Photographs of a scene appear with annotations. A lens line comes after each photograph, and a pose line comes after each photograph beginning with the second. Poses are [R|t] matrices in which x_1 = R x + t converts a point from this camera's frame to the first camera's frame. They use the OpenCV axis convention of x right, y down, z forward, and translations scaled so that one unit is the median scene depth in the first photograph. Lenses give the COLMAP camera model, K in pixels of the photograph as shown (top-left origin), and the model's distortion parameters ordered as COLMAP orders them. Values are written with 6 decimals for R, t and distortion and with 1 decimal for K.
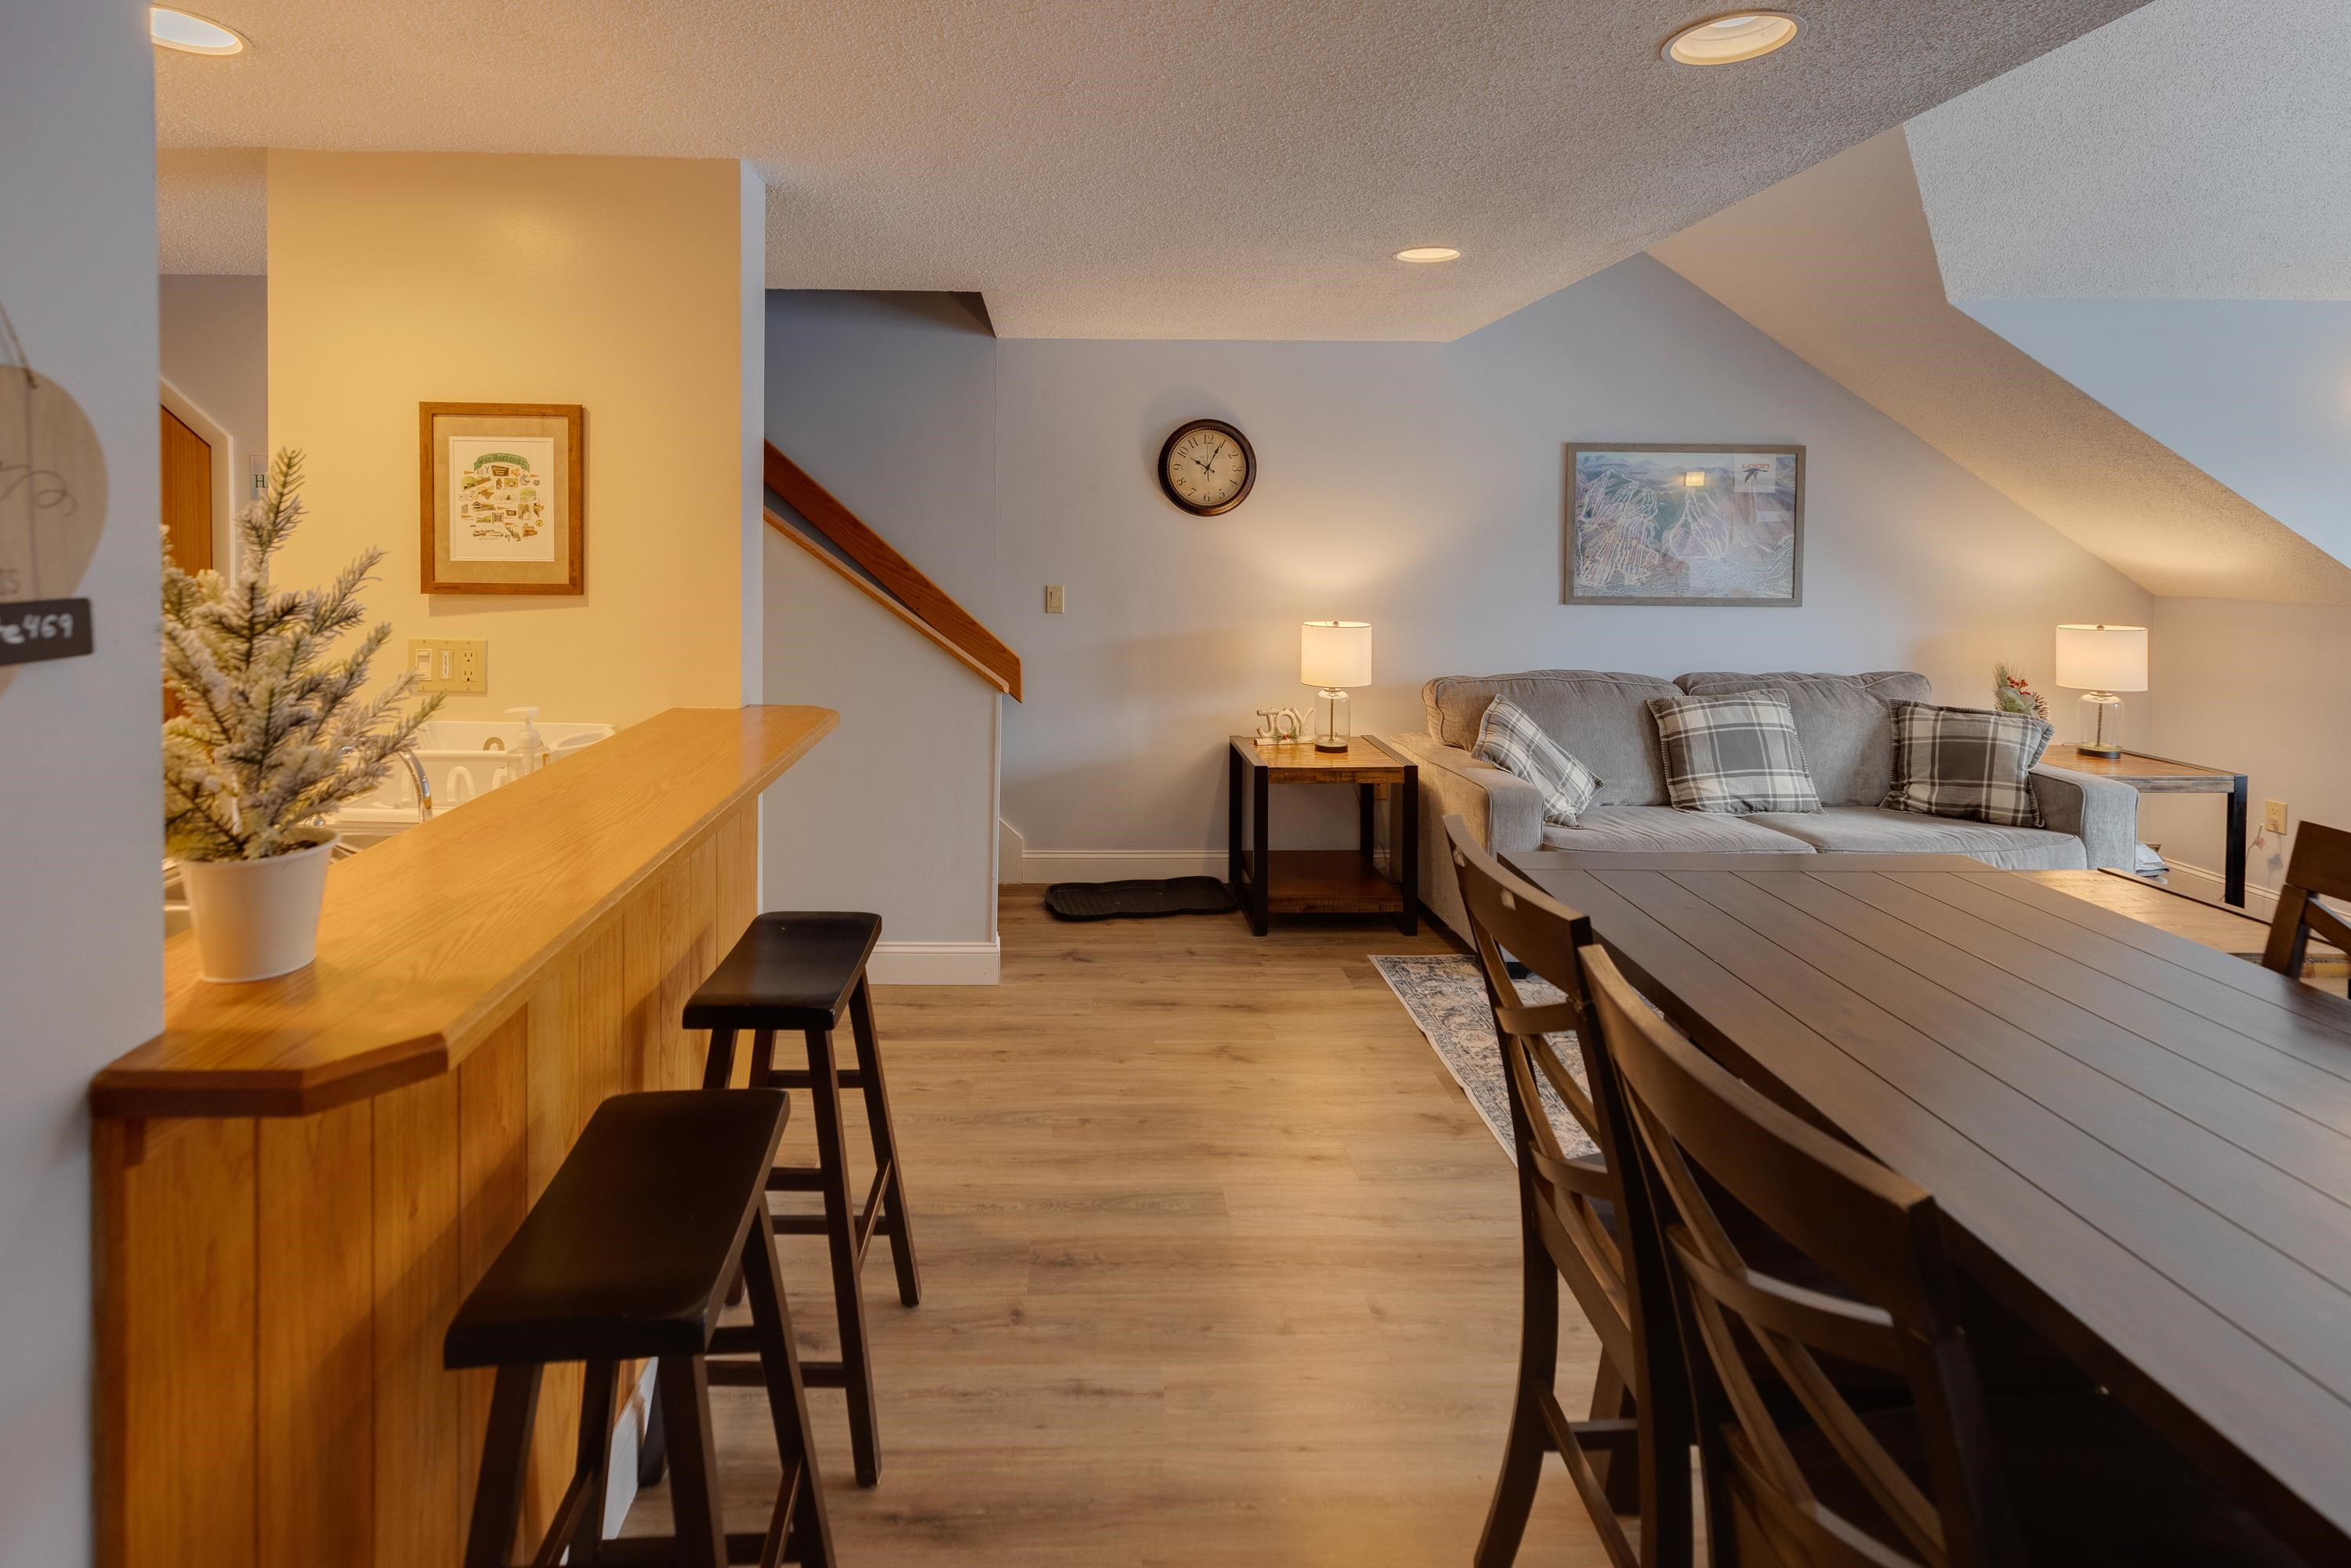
lens RADIAL K [[1135.8, 0, 1117.4], [0, 1135.8, 554.0], [0, 0, 1]] dist [0.002539, -0.000173]
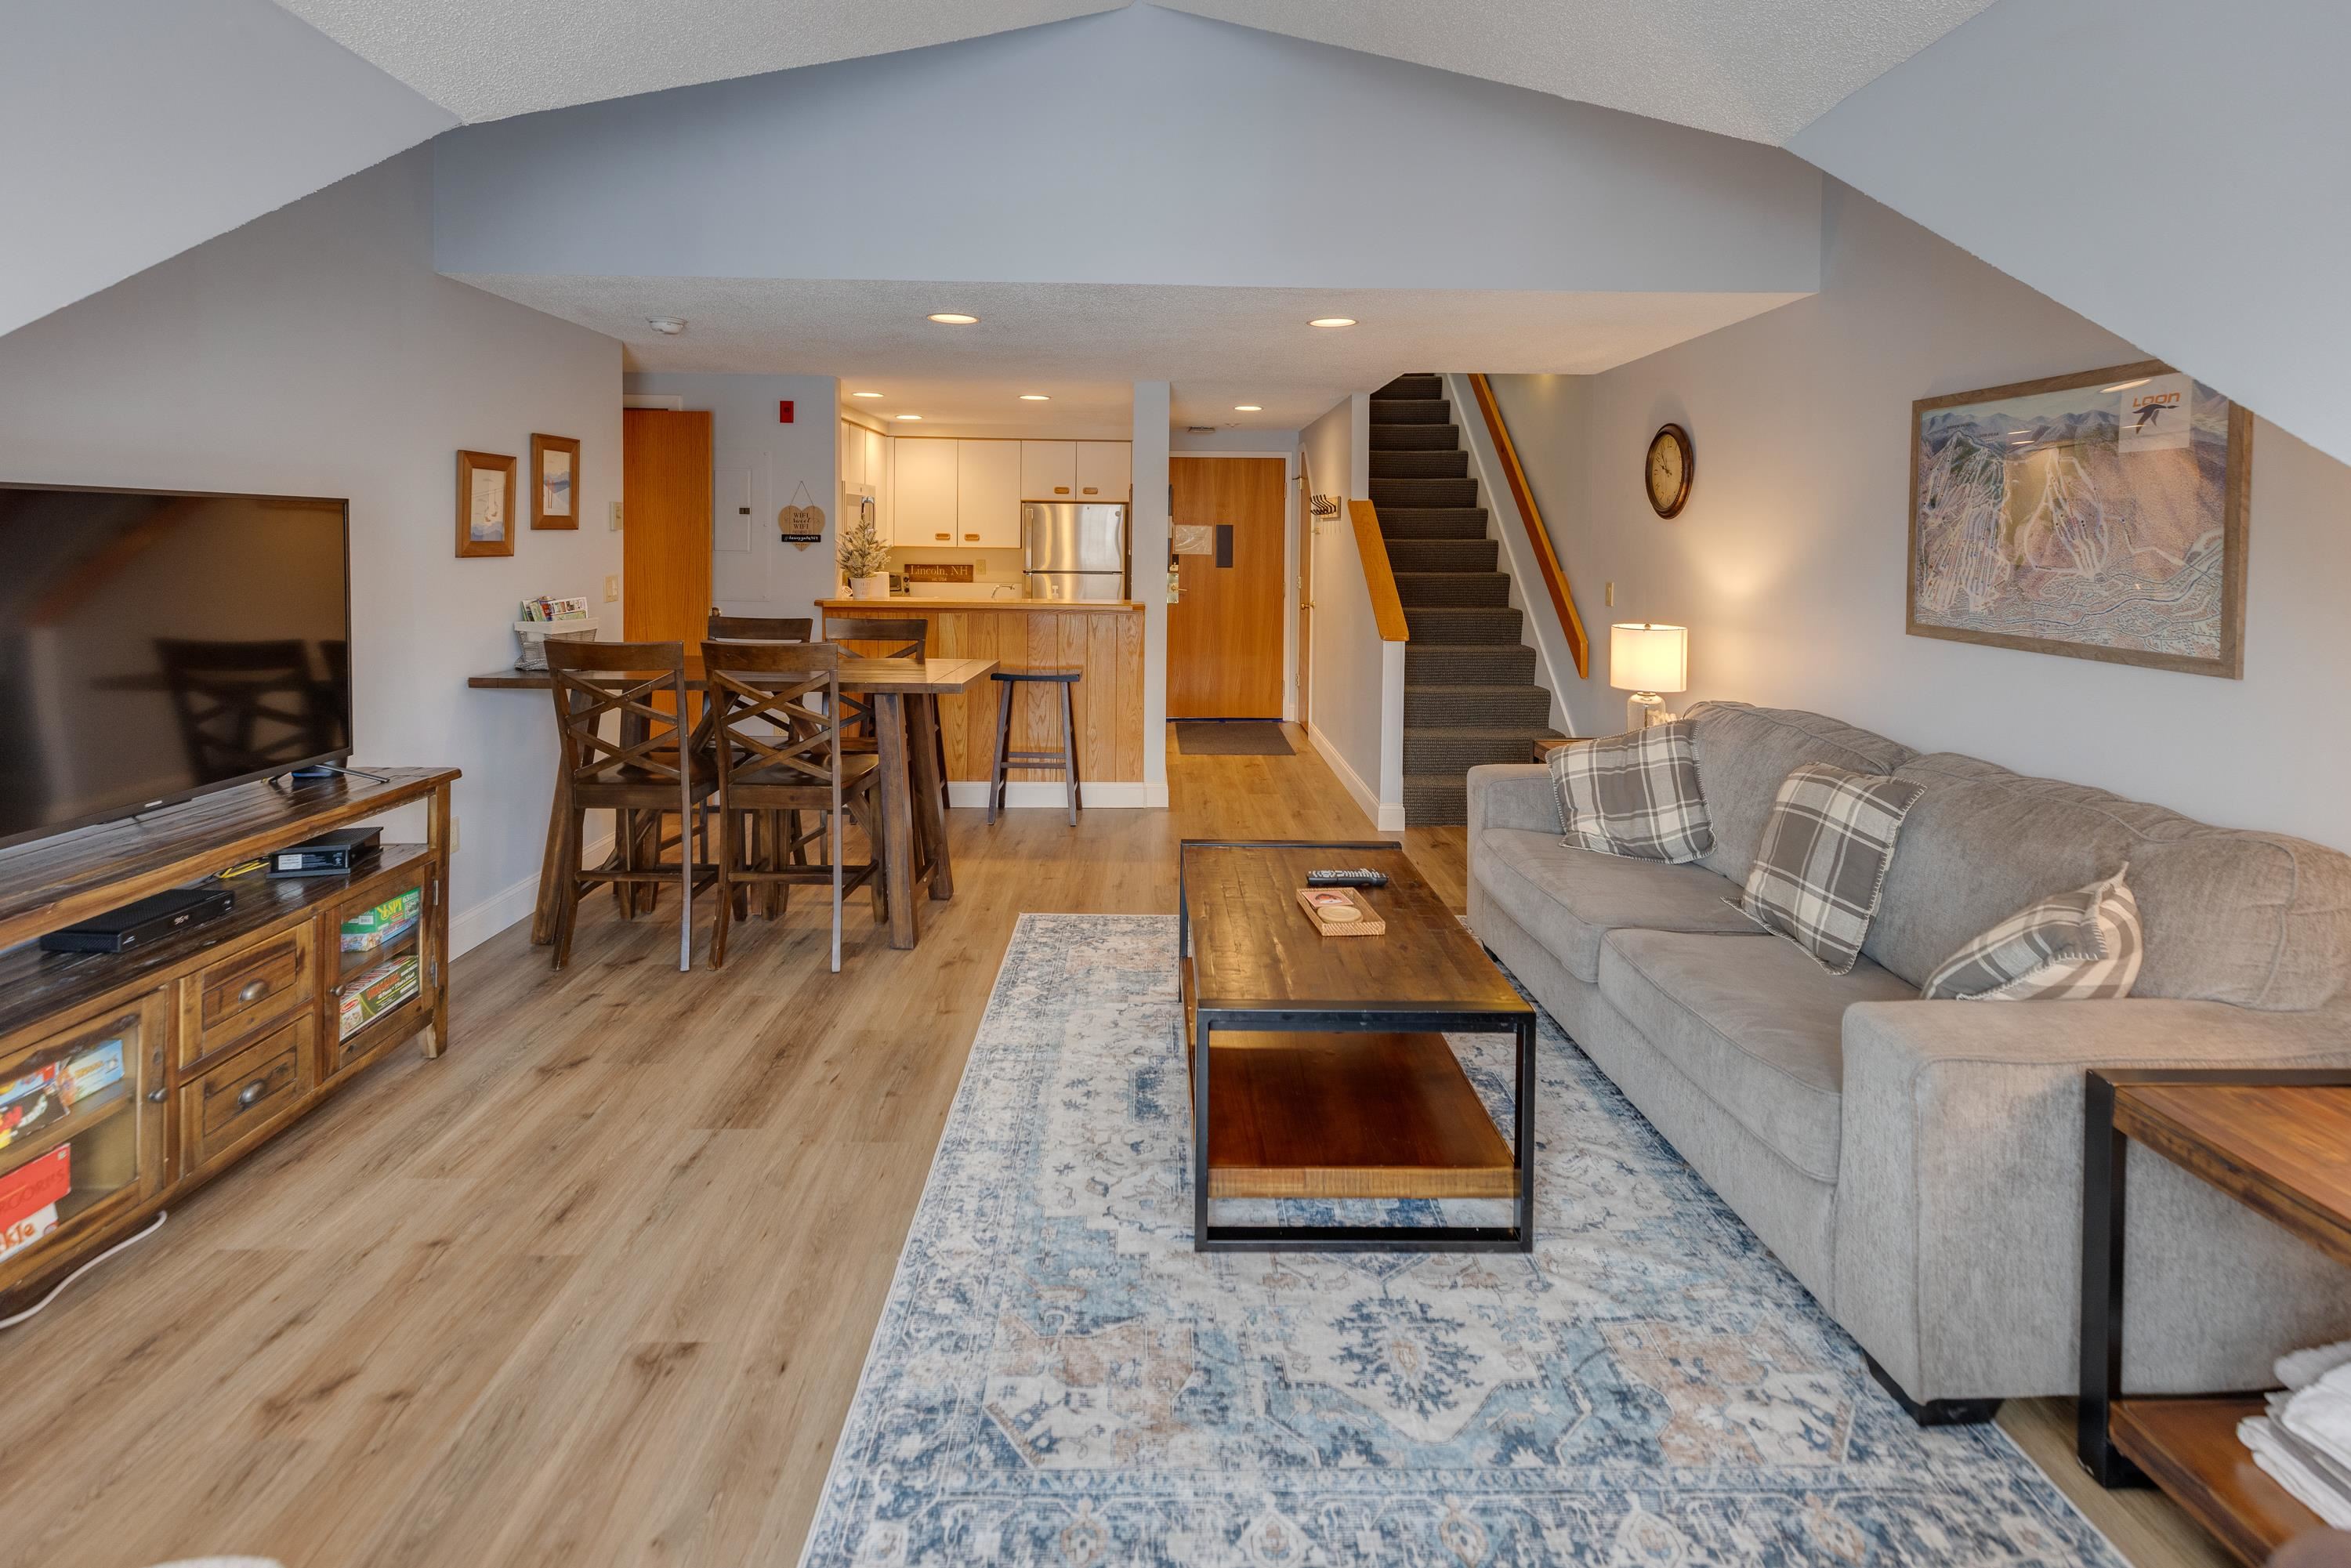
lens RADIAL K [[1135.8, 0, 1117.4], [0, 1135.8, 554.0], [0, 0, 1]] dist [0.002539, -0.000173]
pose [[-0.046546, 0.008400, -0.998881, 1.110896], [-0.028262, 0.999553, 0.009722, 0.002189], [0.998516, 0.028683, -0.046288, 0.549895]]
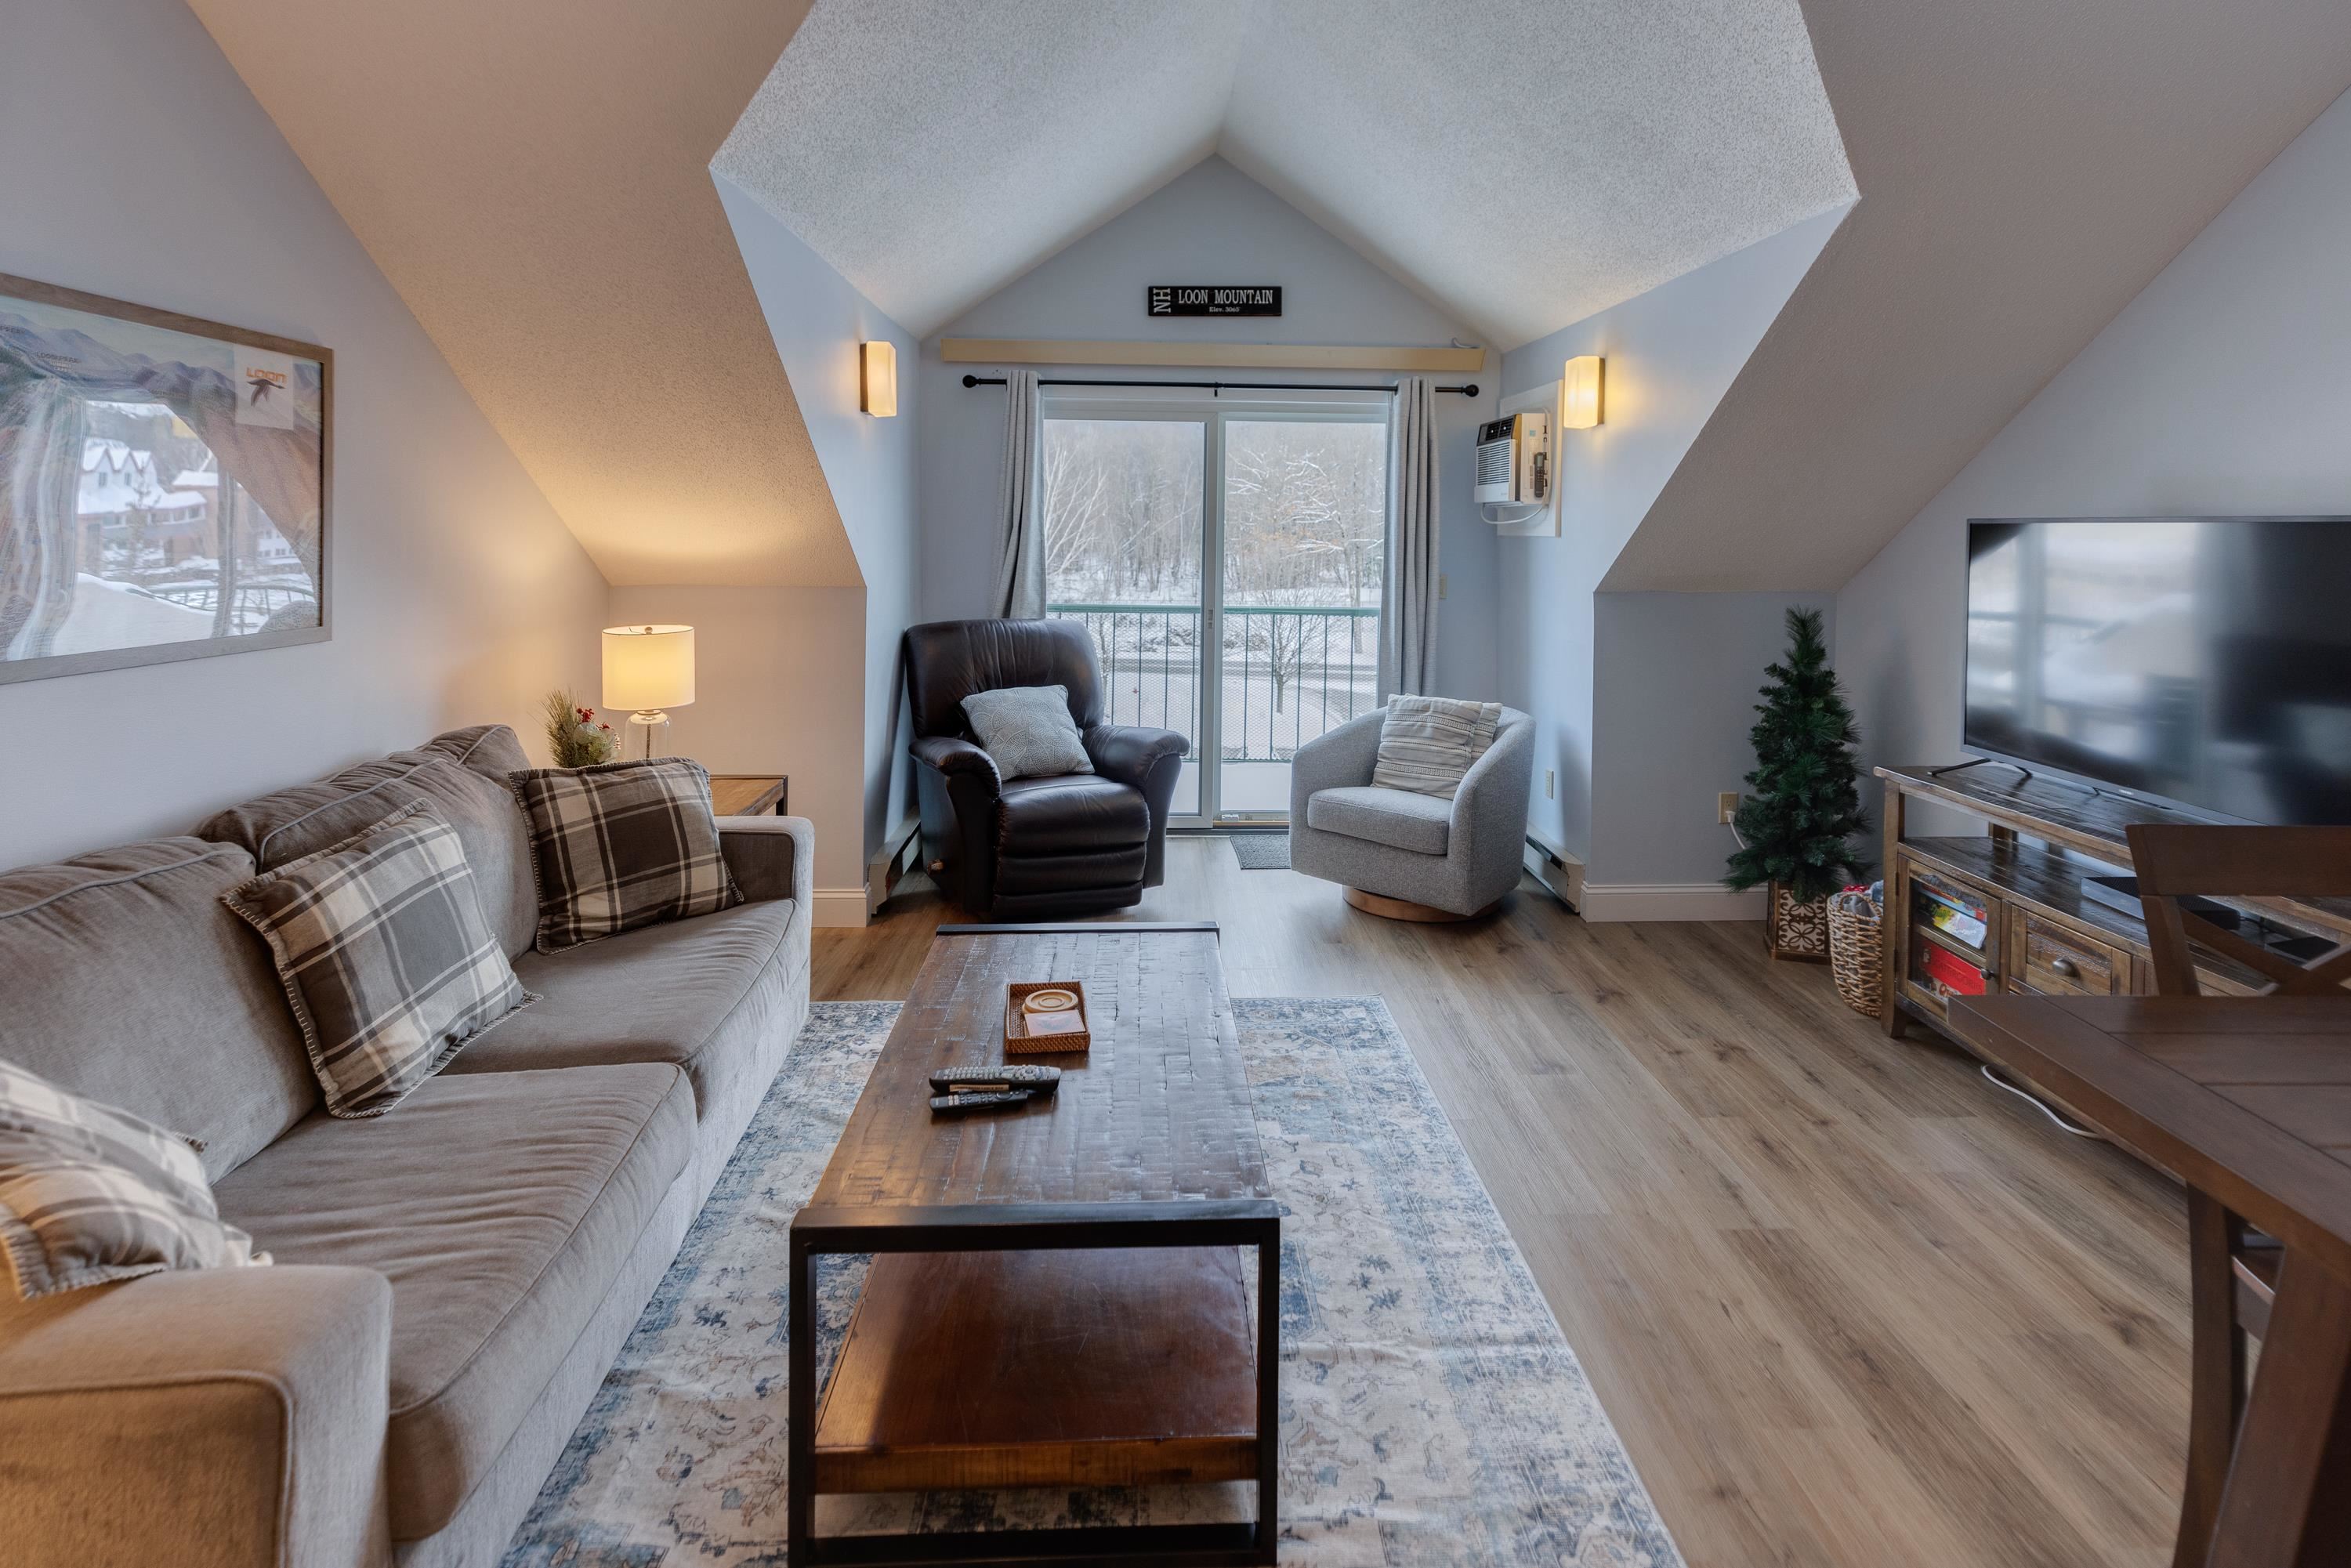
lens RADIAL K [[1197.4, 0, 1190.1], [0, 1197.4, 541.1], [0, 0, 1]] dist [0.004548, 0.001340]
pose [[-0.021939, -0.017305, 0.999610, 0.009286], [0.003691, 0.999842, 0.017390, -0.010425], [-0.999752, 0.004071, -0.021872, 0.597319]]
